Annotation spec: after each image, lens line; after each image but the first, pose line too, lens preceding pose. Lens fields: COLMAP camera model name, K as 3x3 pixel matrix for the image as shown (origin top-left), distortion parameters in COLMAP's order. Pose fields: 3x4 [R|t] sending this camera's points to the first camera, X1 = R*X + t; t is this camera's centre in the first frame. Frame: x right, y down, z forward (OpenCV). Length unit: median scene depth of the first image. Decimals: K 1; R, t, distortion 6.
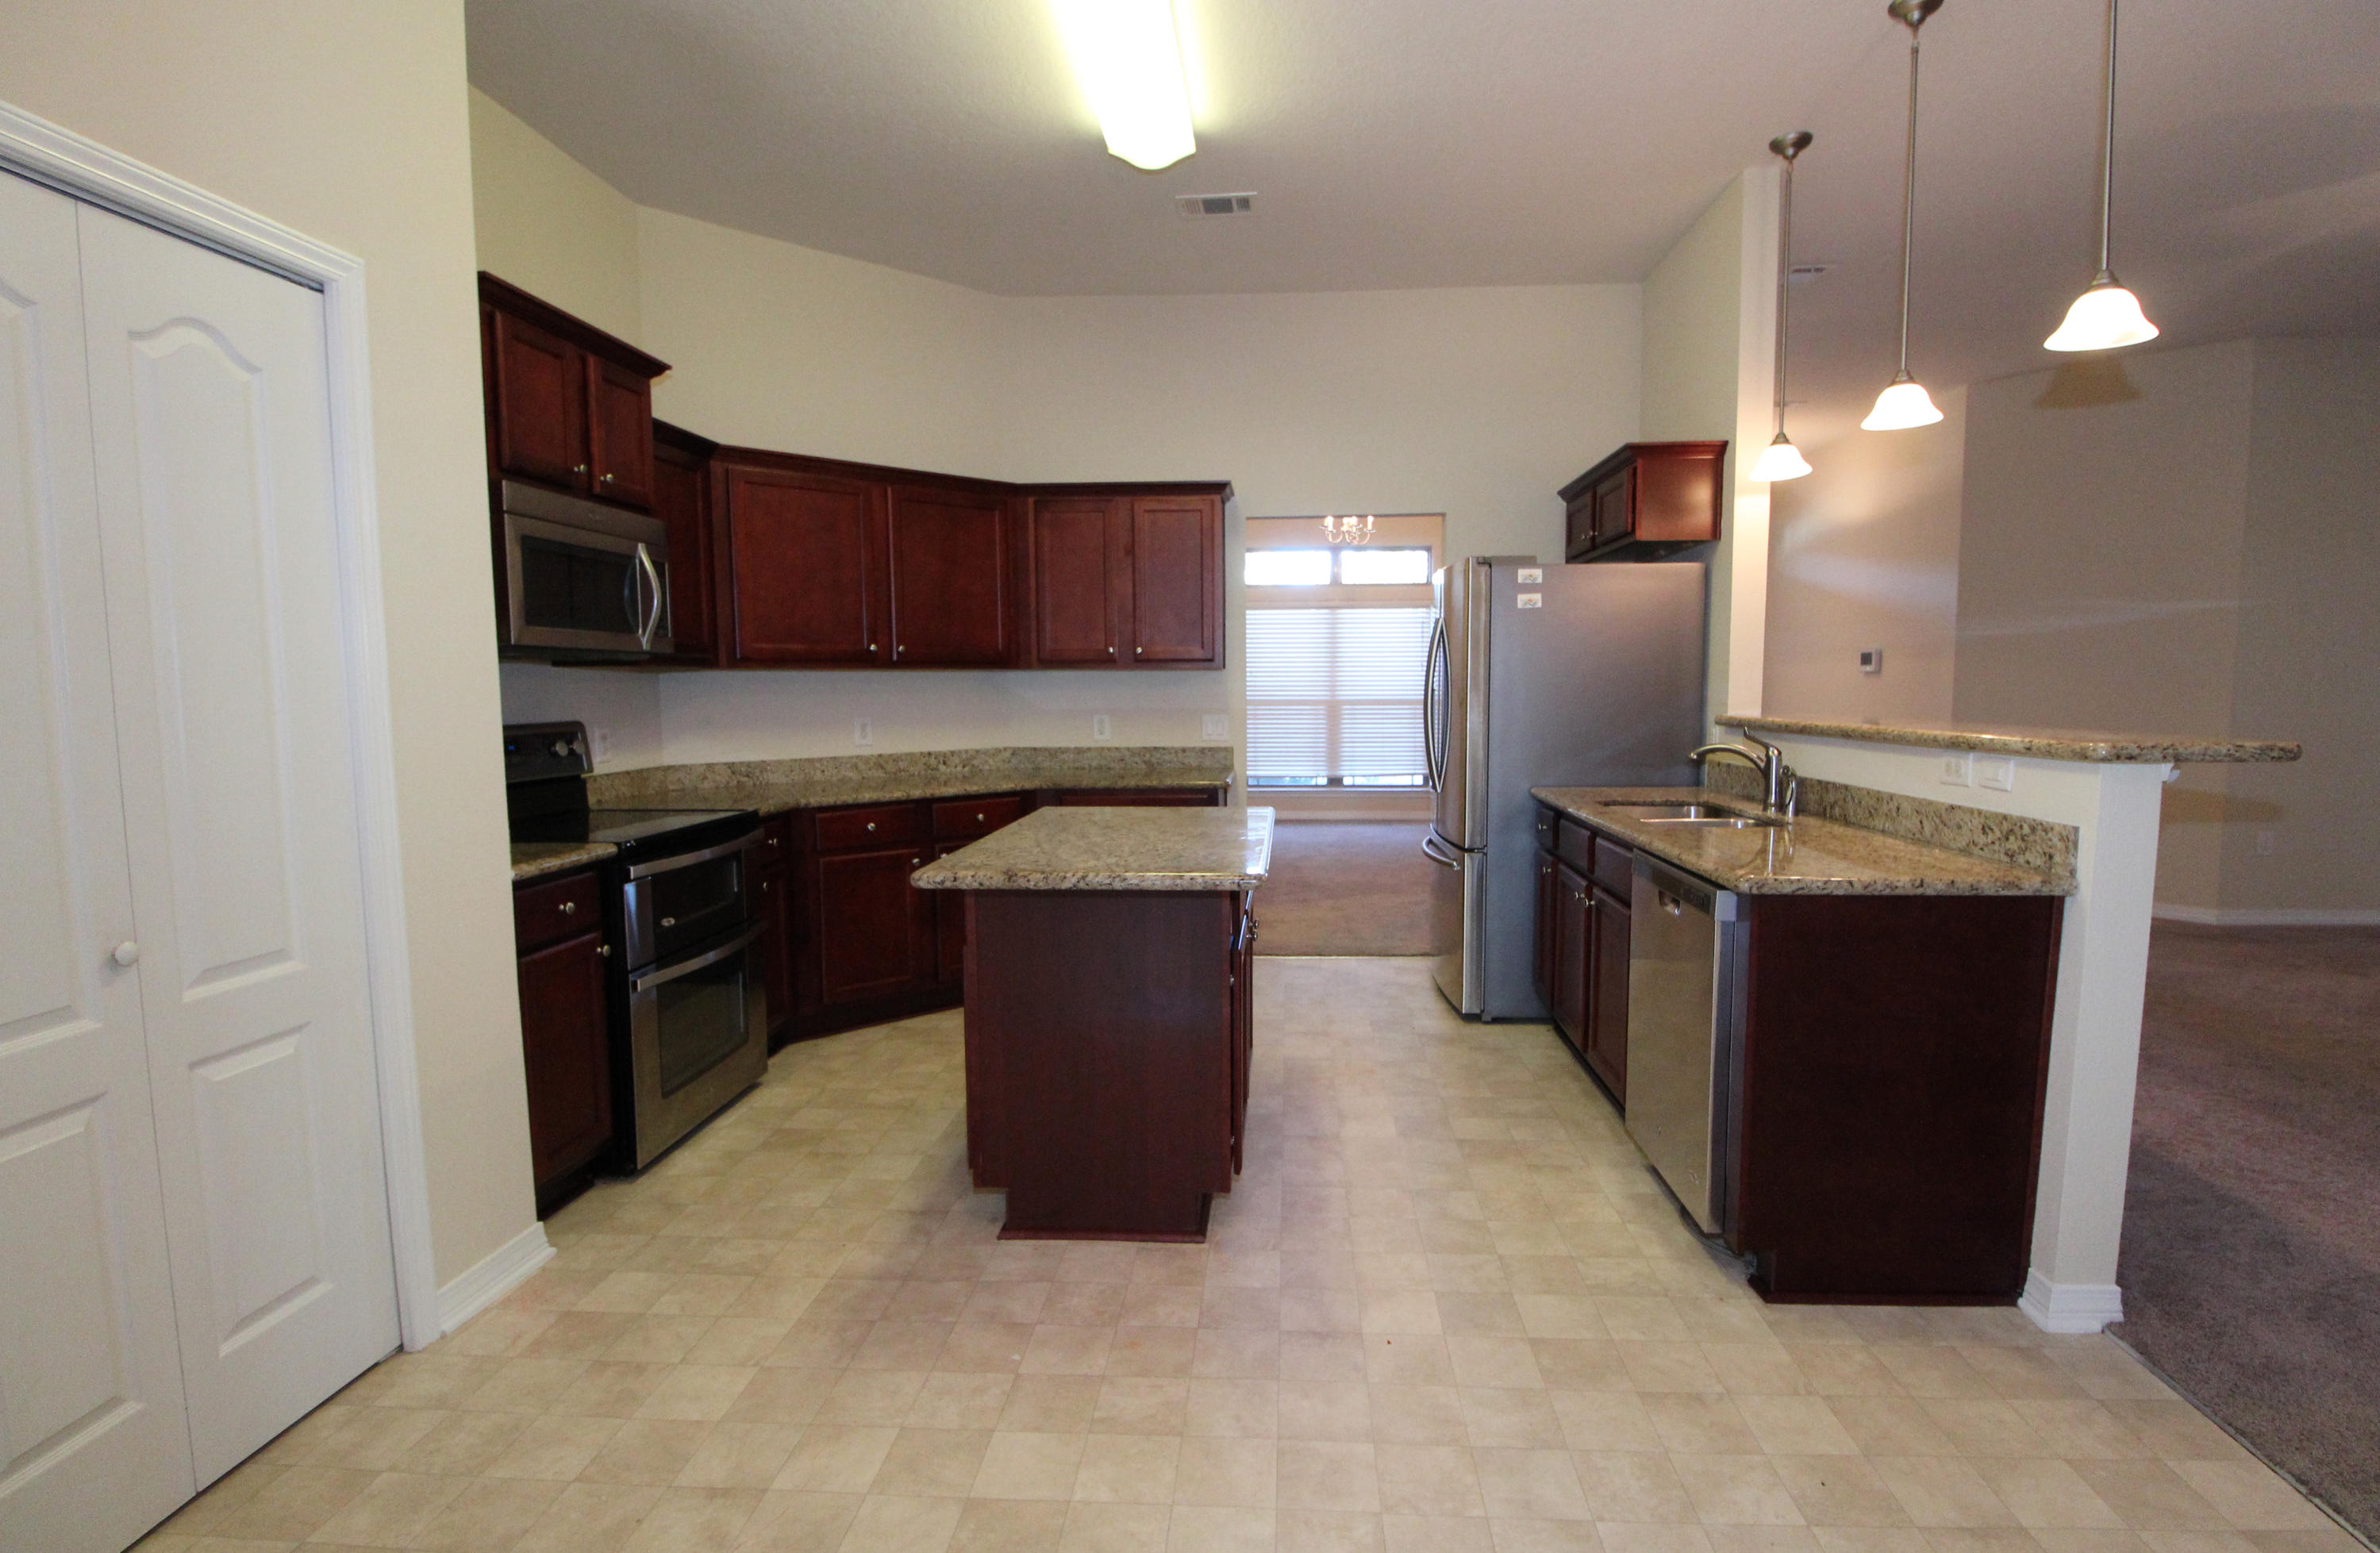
lens RADIAL K [[1134.1, 0, 1236.4], [0, 1134.1, 786.1], [0, 0, 1]] dist [-0.002871, -0.000693]
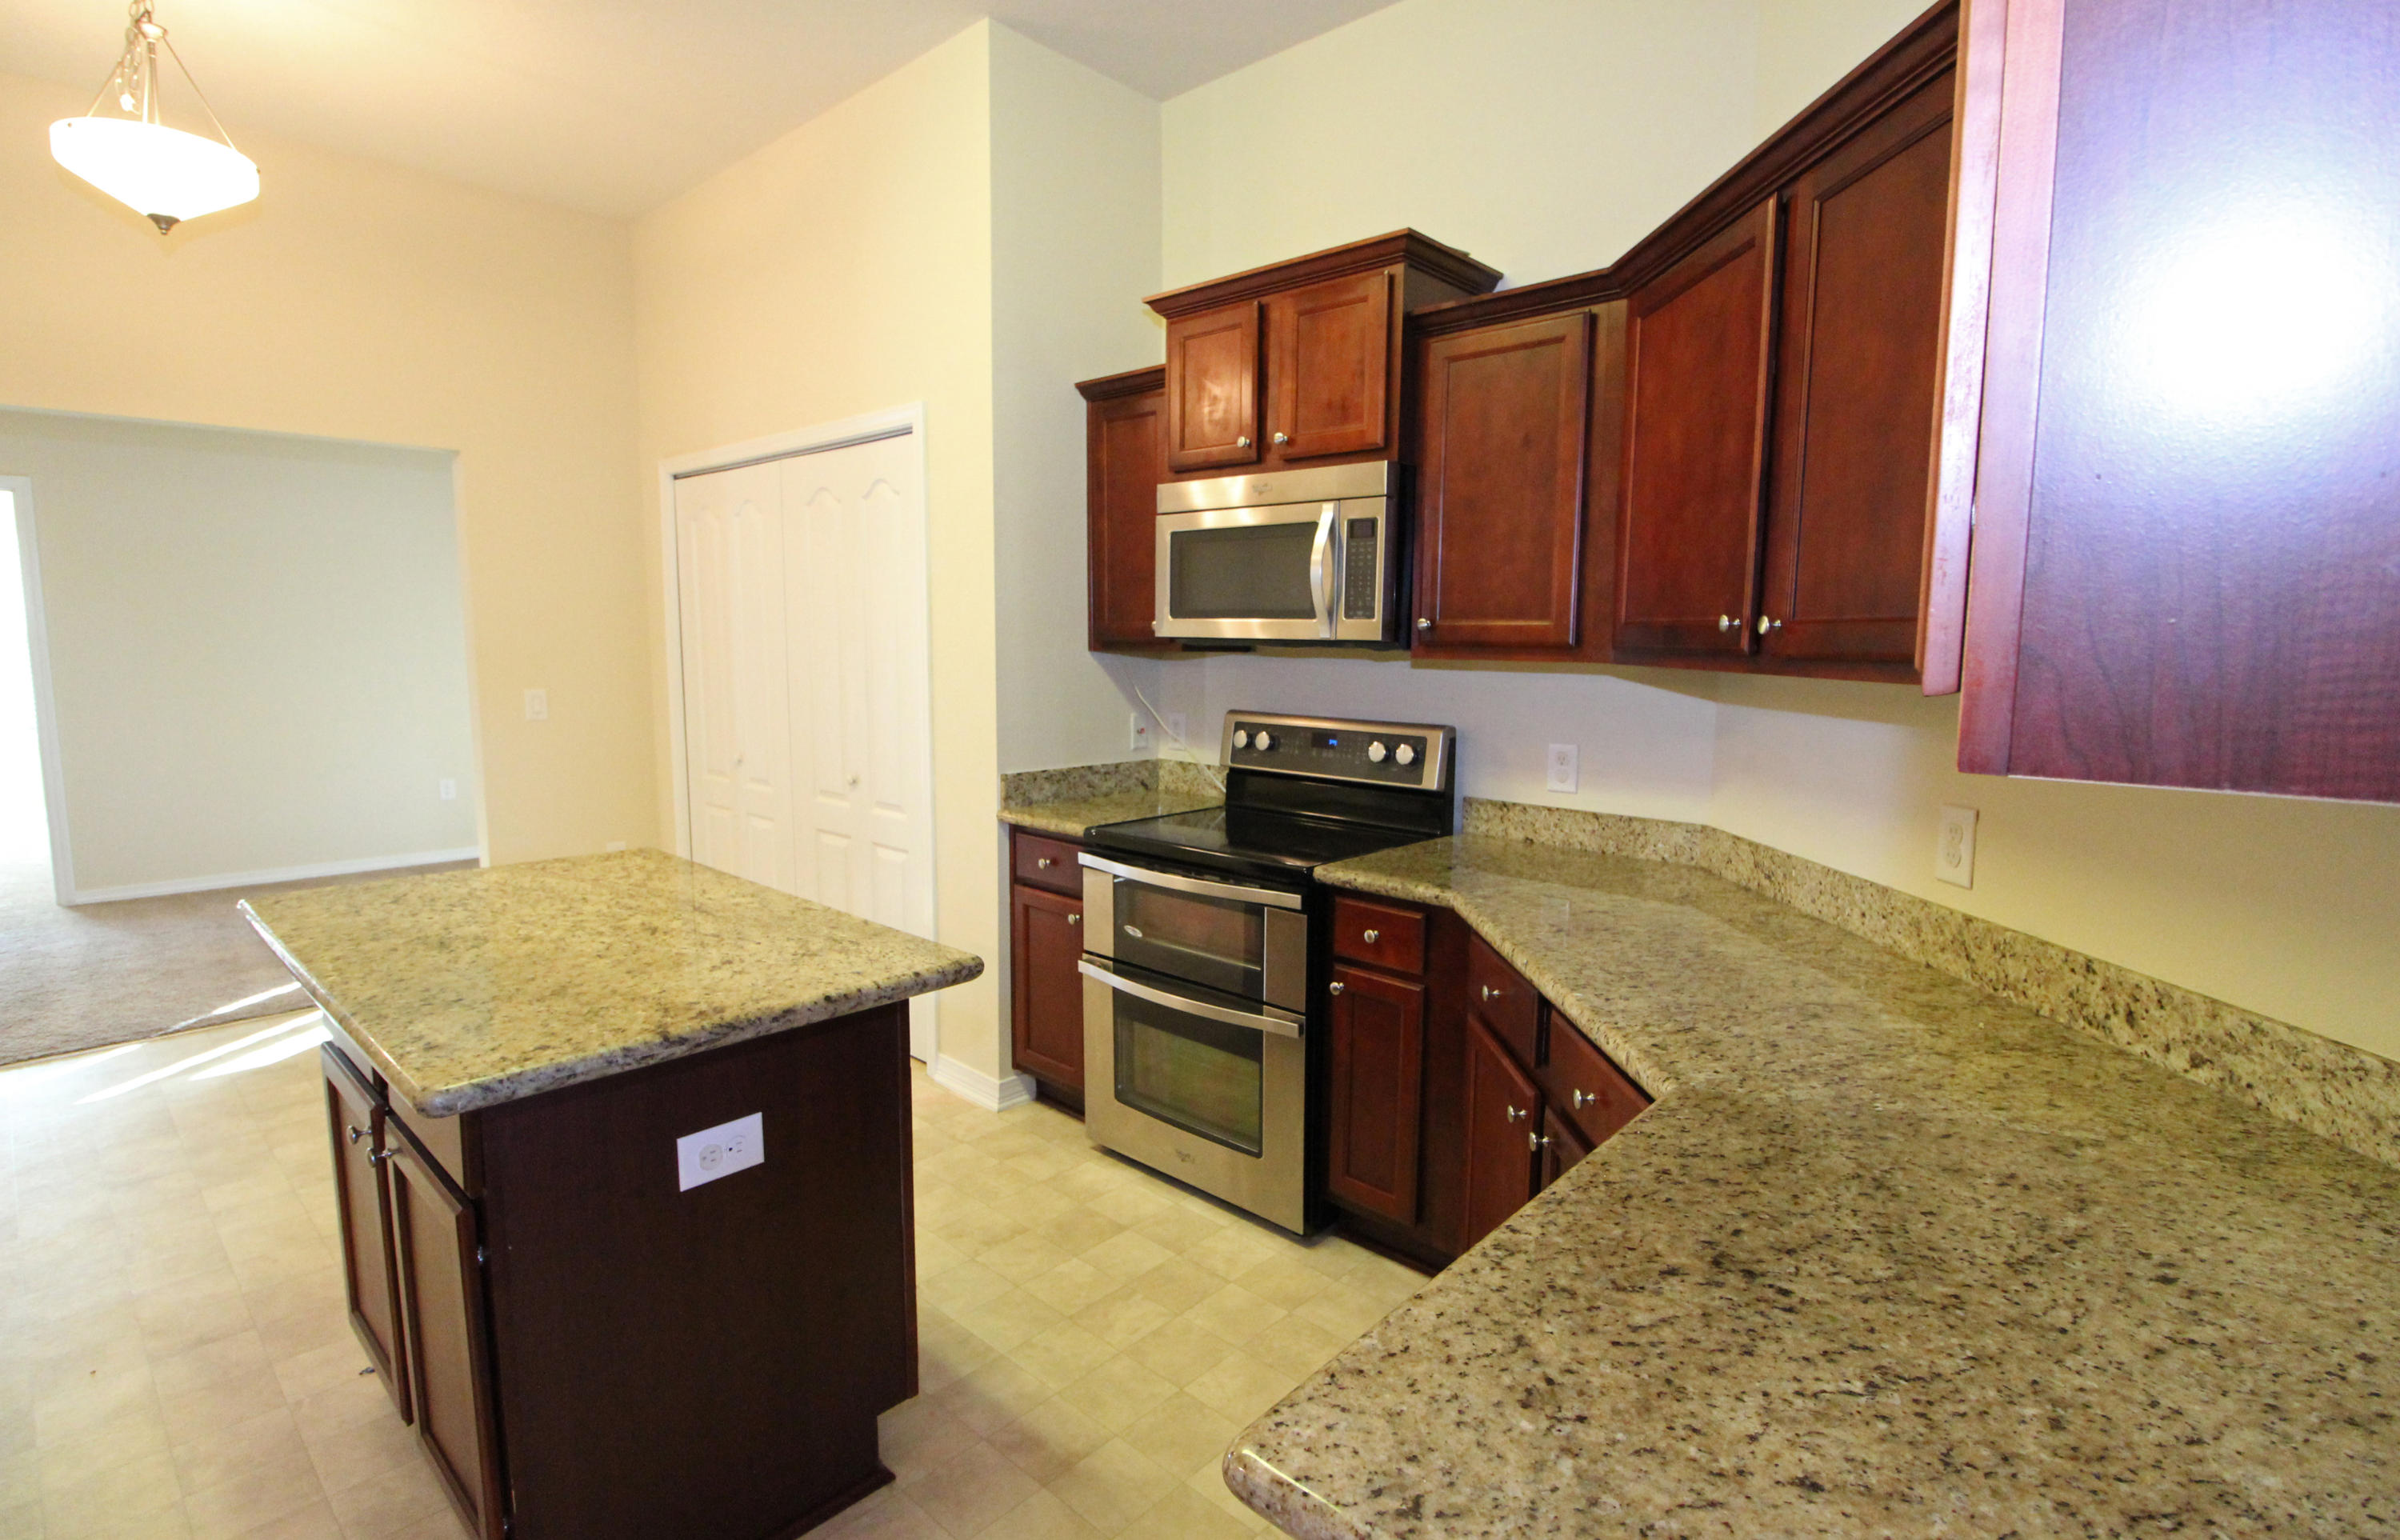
lens RADIAL K [[1125.9, 0, 1228.5], [0, 1125.9, 775.1], [0, 0, 1]] dist [-0.014417, -0.000523]
pose [[-0.630079, 0.093459, -0.770886, 0.138734], [-0.080163, 0.979599, 0.184283, -0.167692], [0.772382, 0.177910, -0.609733, 1.462191]]
